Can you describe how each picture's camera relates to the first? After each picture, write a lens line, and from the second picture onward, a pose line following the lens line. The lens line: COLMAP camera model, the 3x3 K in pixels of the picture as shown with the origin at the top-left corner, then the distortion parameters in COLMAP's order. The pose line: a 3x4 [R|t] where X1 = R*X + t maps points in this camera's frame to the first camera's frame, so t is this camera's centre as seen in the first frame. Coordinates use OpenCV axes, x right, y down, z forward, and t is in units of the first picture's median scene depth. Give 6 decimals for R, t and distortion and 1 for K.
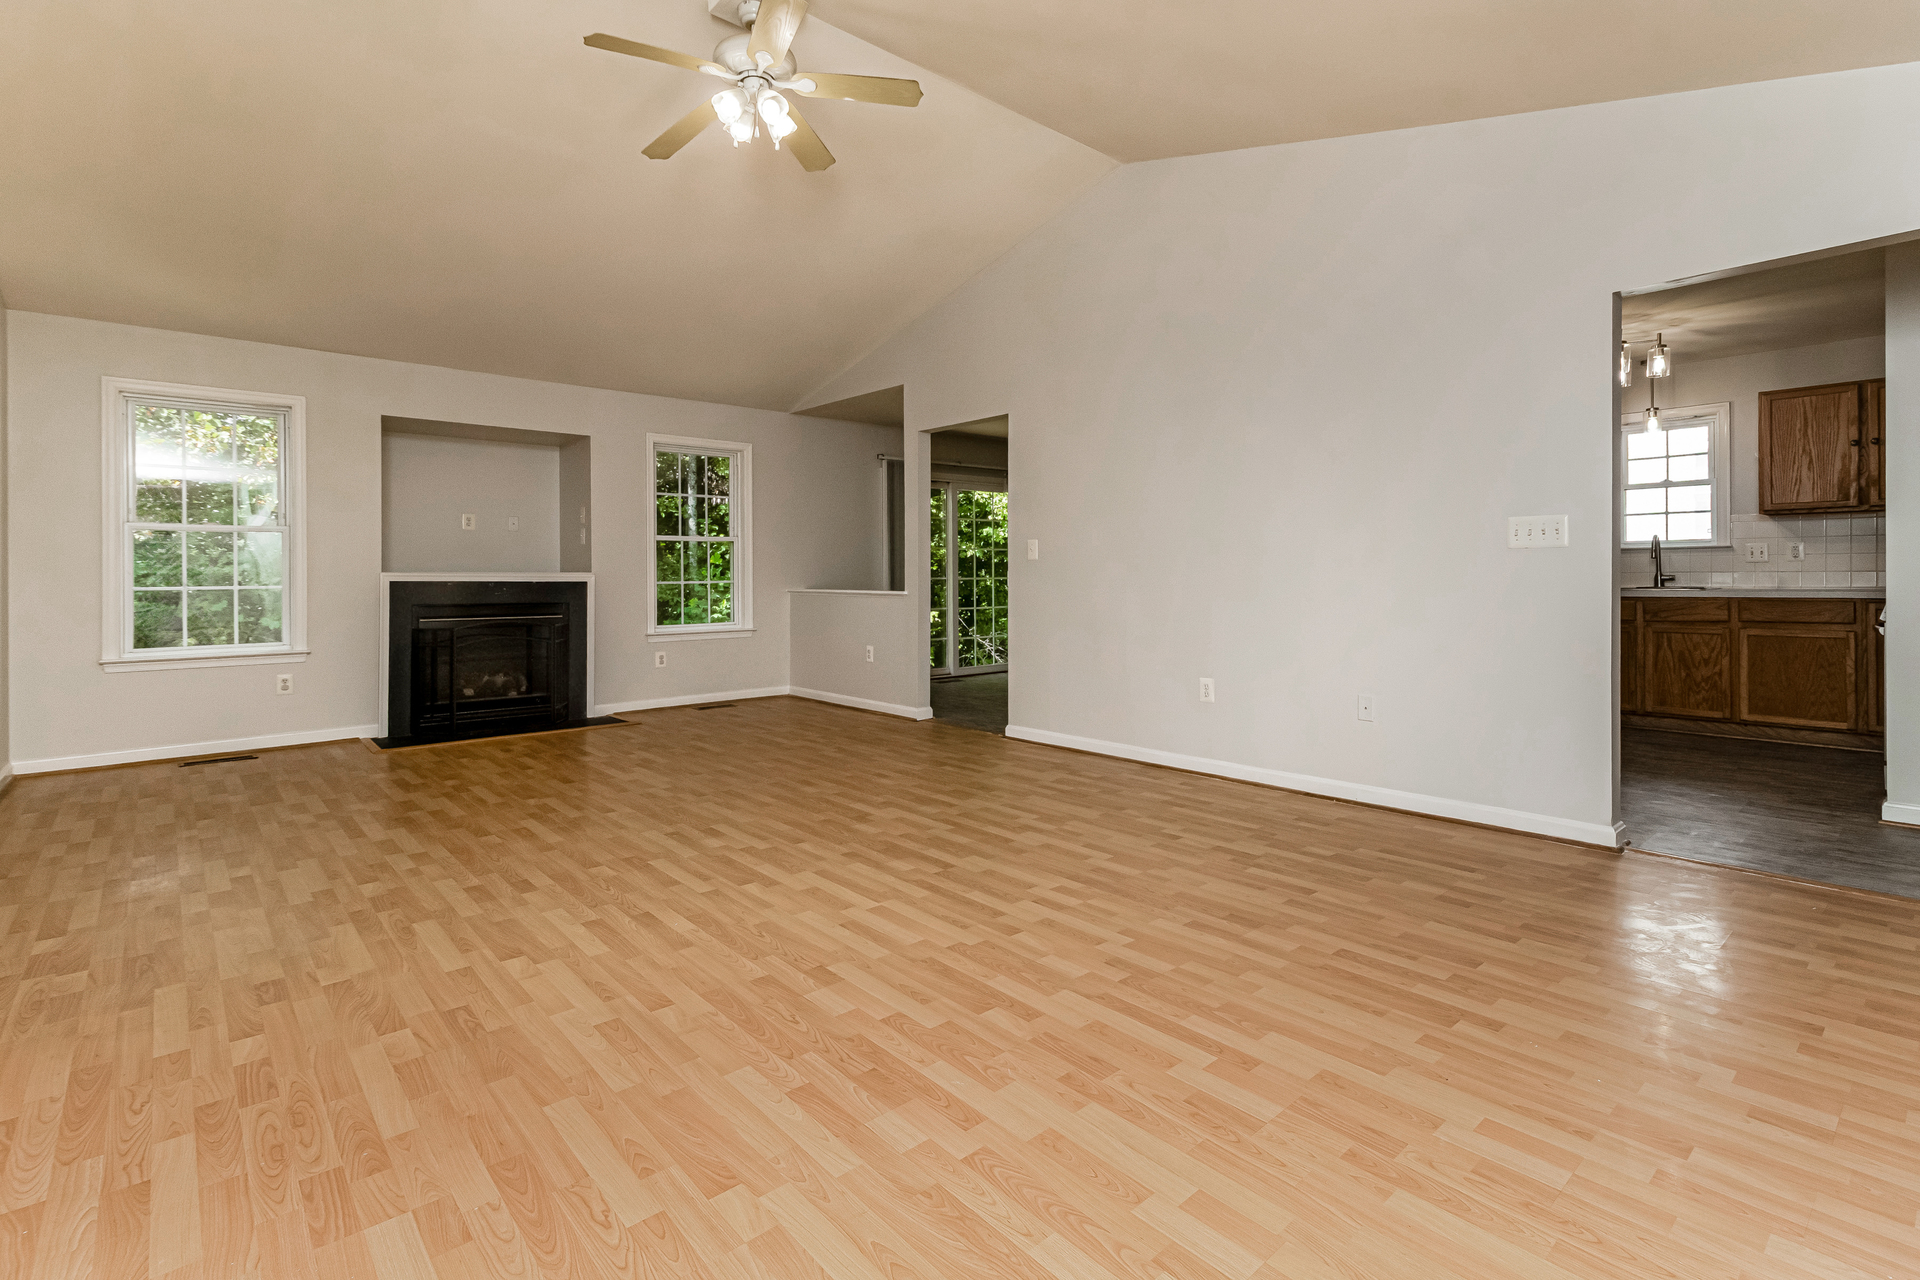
lens RADIAL K [[887.9, 0, 959.3], [0, 887.9, 581.8], [0, 0, 1]] dist [0.012194, -0.000622]
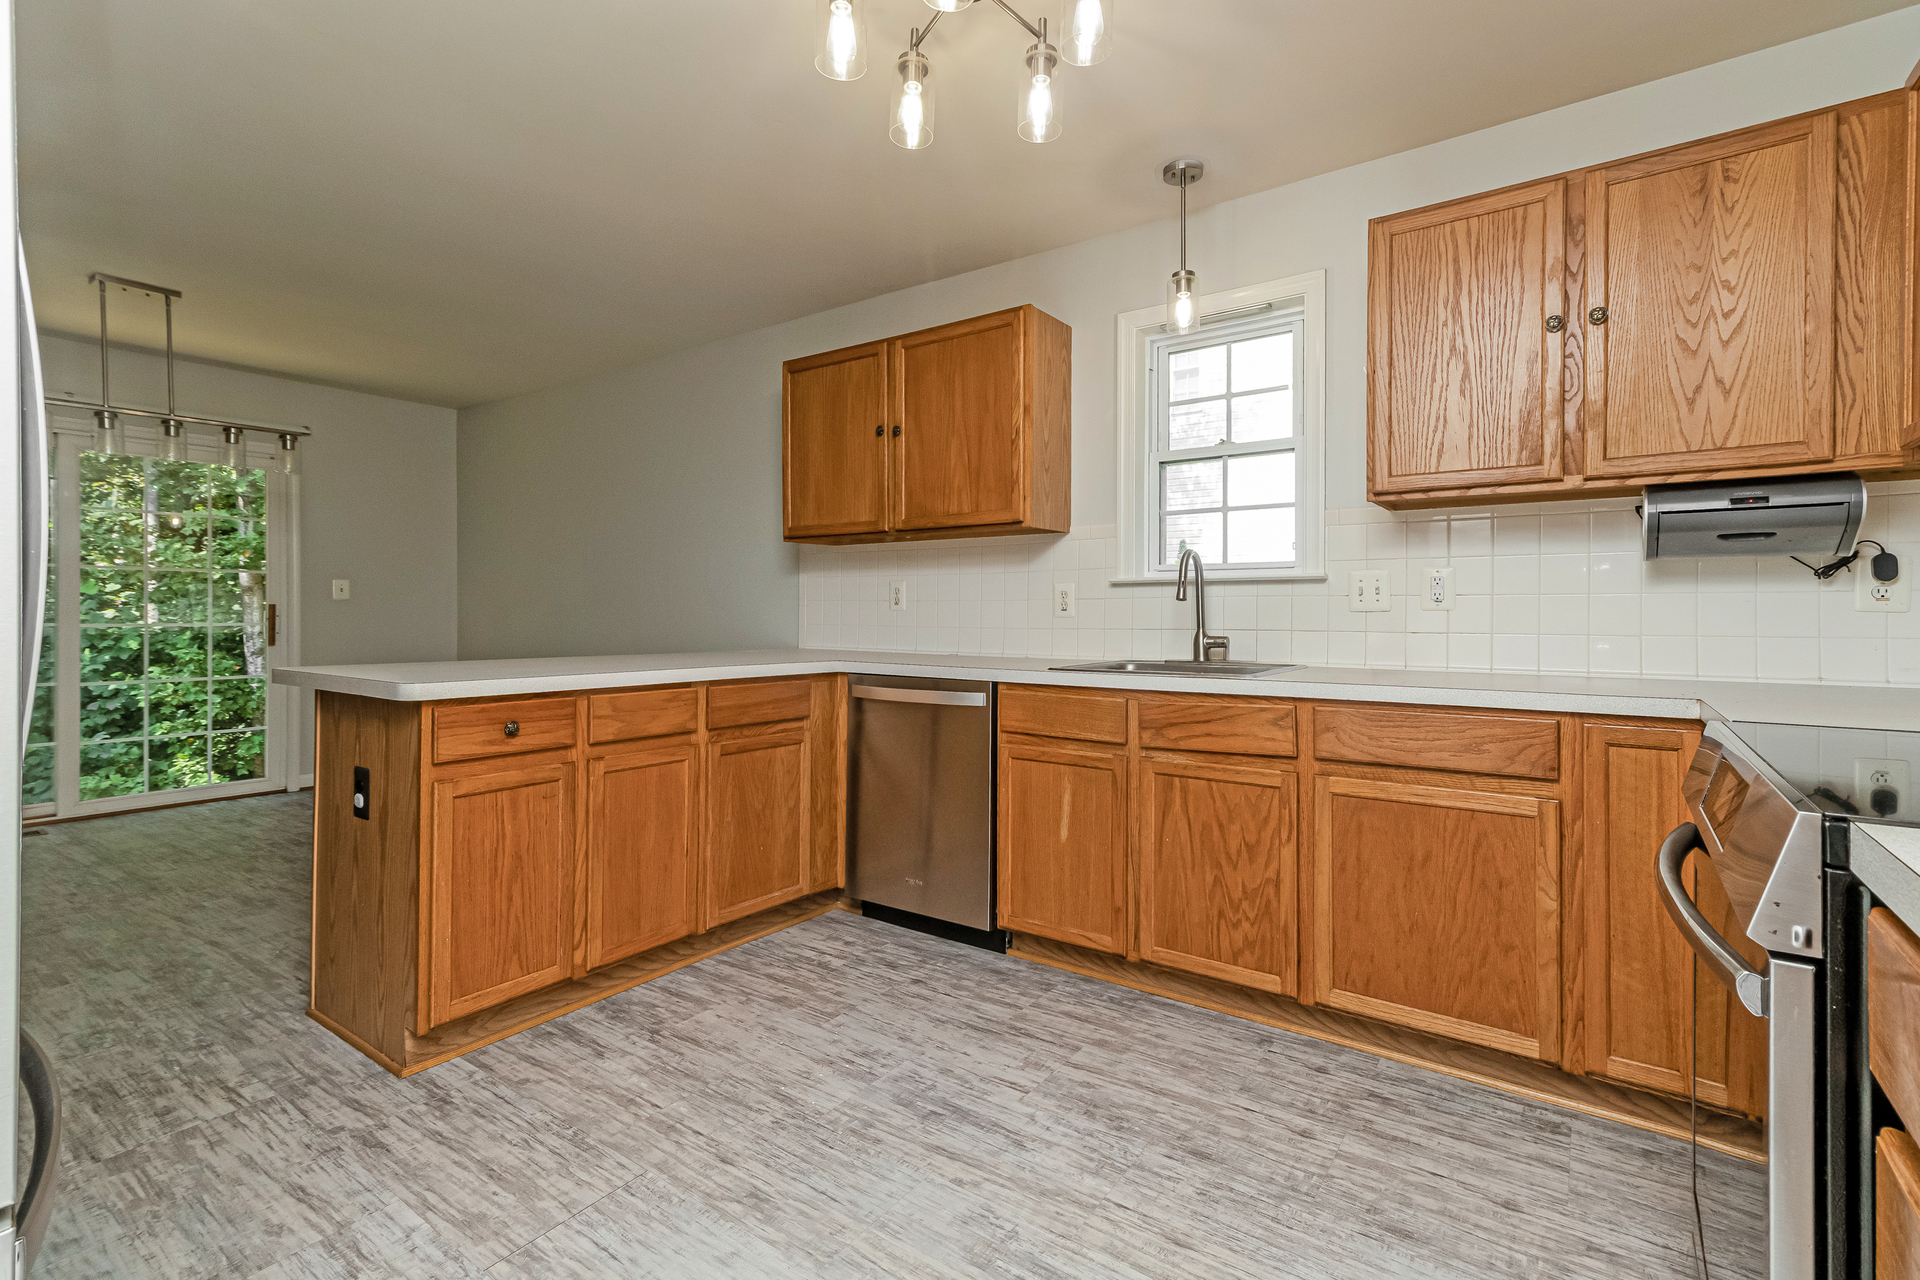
lens RADIAL K [[887.9, 0, 951.0], [0, 887.9, 621.8], [0, 0, 1]] dist [0.012194, -0.000622]
pose [[0.975433, 0.006889, 0.220189, 0.639859], [-0.007250, 0.999973, 0.000830, -0.016953], [-0.220178, -0.002406, 0.975457, 0.663341]]
